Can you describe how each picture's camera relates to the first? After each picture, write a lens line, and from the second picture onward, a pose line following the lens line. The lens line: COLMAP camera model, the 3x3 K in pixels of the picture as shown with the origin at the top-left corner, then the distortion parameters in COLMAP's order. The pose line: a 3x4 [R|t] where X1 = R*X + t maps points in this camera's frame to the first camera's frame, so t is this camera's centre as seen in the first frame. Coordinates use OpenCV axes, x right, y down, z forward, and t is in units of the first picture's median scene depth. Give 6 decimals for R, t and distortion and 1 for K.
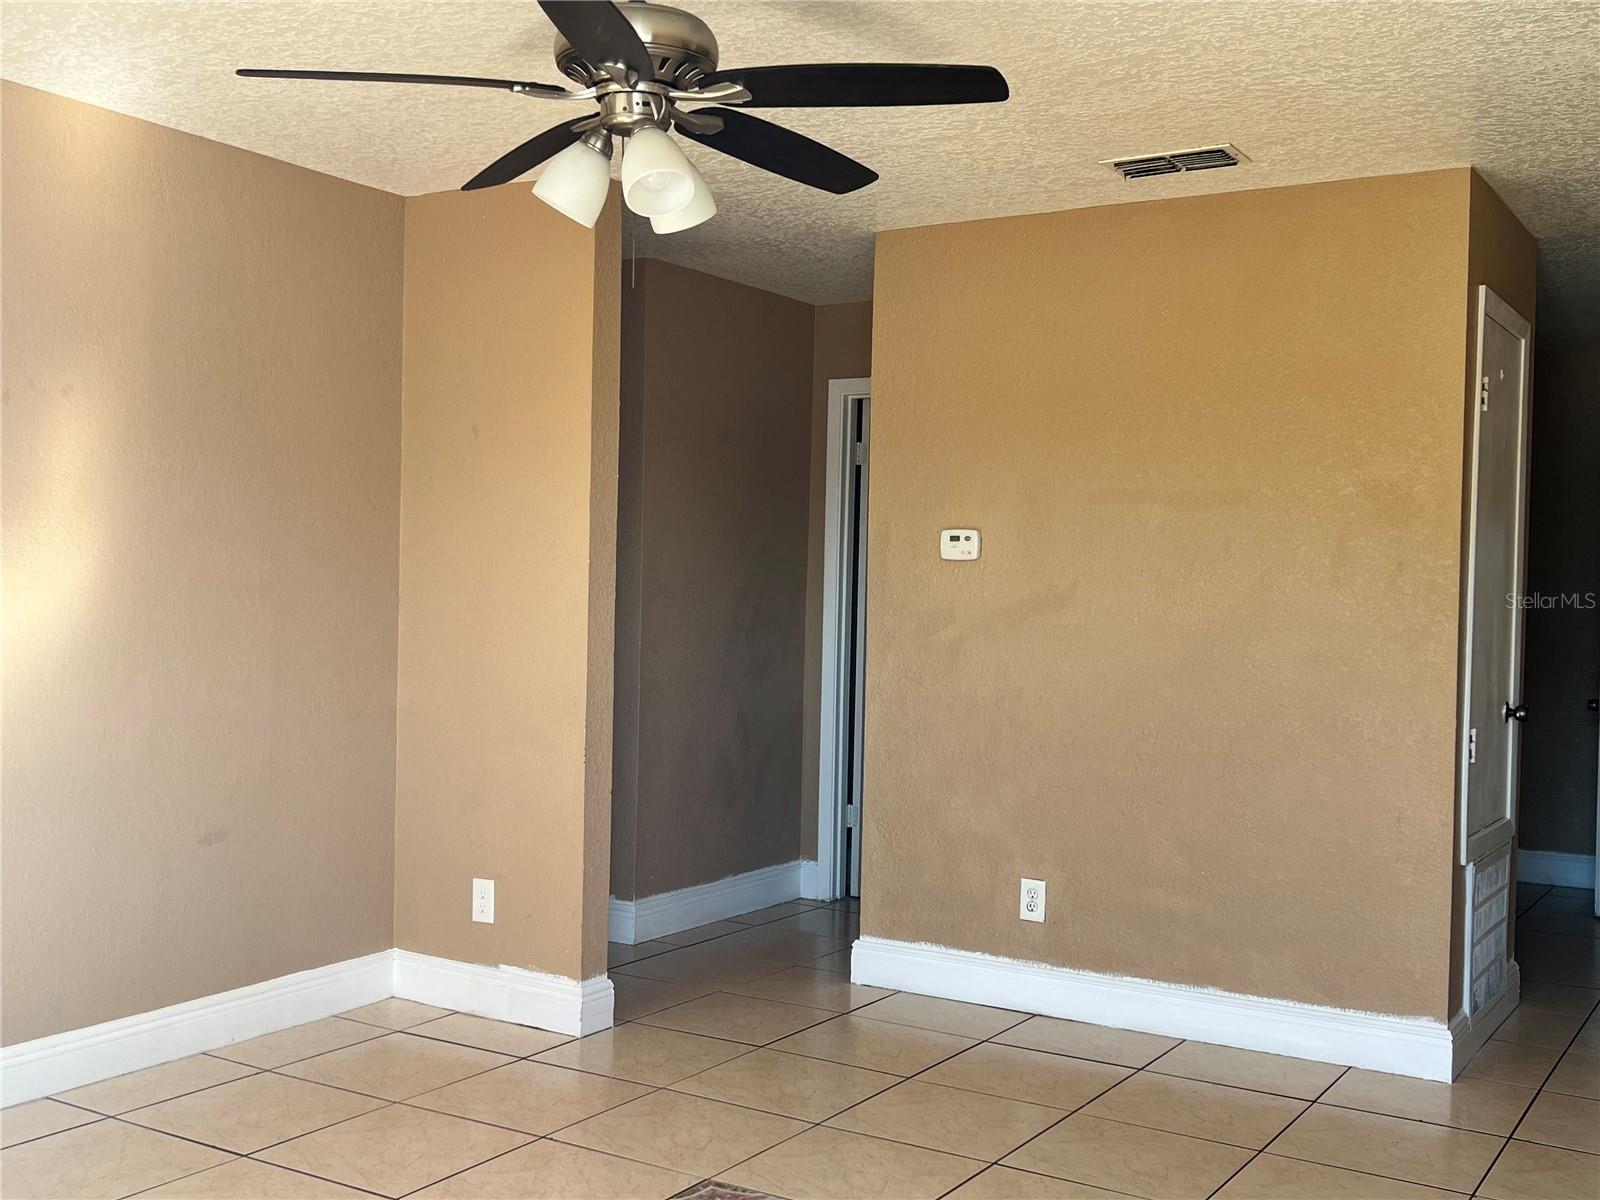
lens RADIAL K [[1662.4, 0, 800.0], [0, 1662.4, 600.0], [0, 0, 1]] dist [0.097856, -0.193643]
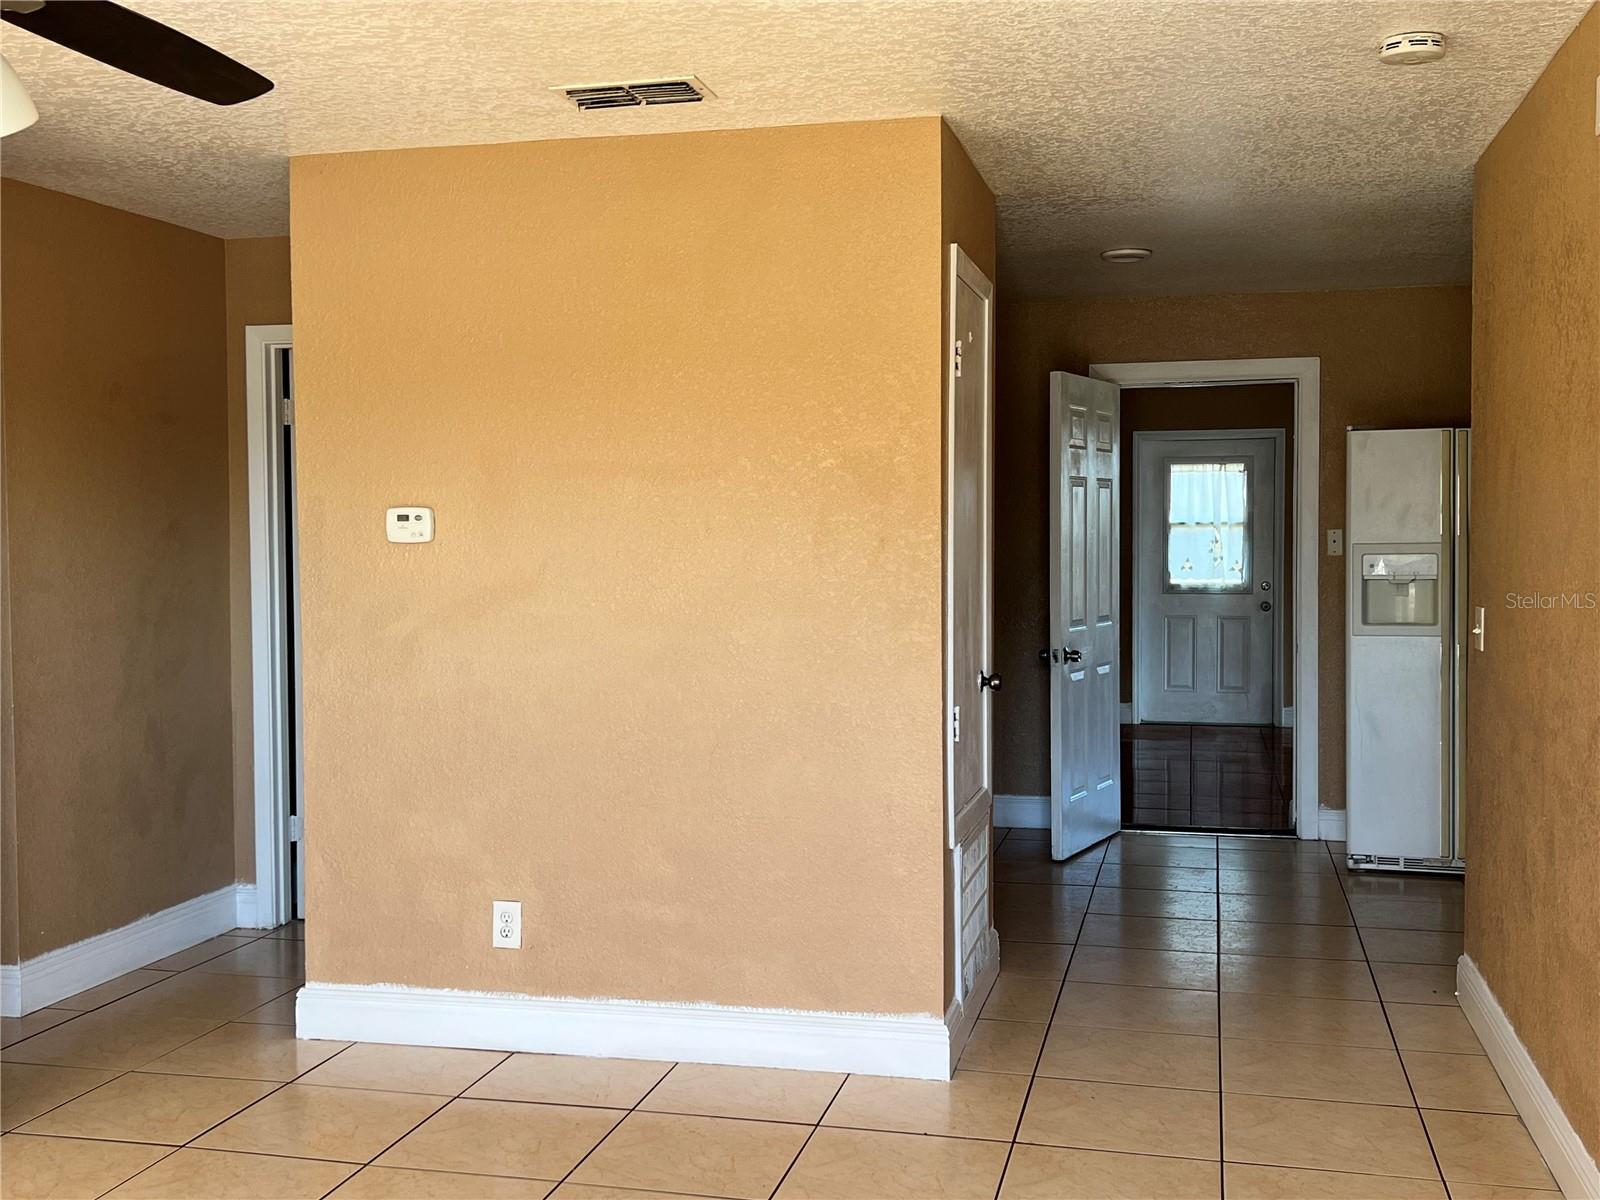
lens RADIAL K [[1670.2, 0, 790.6], [0, 1670.2, 603.8], [0, 0, 1]] dist [0.143830, -0.284966]
pose [[0.951002, -0.042497, 0.306251, 0.016389], [0.031176, 0.998641, 0.041767, -0.025121], [-0.307610, -0.030173, 0.951034, 0.111055]]
